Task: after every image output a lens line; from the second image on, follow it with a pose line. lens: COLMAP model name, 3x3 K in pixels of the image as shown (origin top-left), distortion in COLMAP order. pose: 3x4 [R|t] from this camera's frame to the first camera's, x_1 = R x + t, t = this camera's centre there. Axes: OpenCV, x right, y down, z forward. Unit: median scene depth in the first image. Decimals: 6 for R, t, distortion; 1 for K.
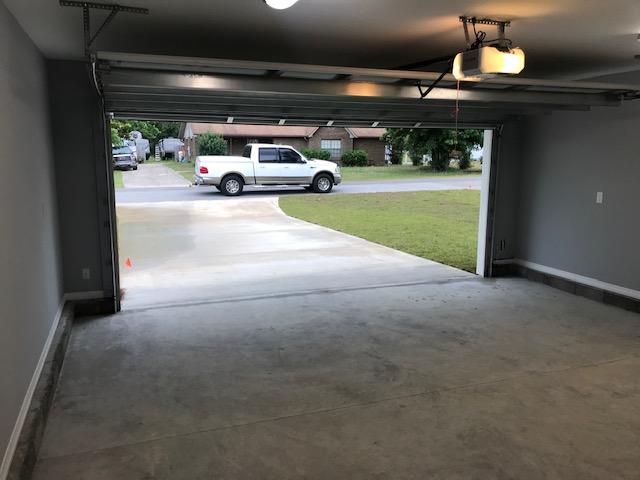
lens RADIAL K [[524.4, 0, 319.1], [0, 524.4, 240.8], [0, 0, 1]] dist [0.012271, 0.001672]
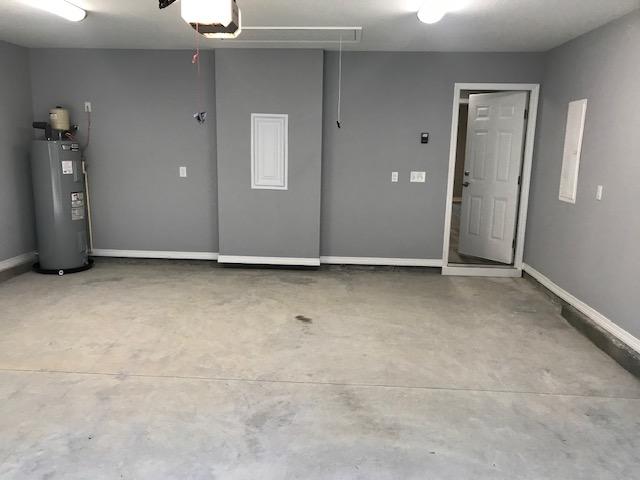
lens RADIAL K [[524.4, 0, 319.9], [0, 524.4, 241.0], [0, 0, 1]] dist [0.012271, 0.001672]
pose [[-0.910609, -0.098229, 0.401425, -0.230350], [0.046698, 0.940664, 0.336112, -0.255848], [-0.410622, 0.324812, -0.851990, 1.725063]]
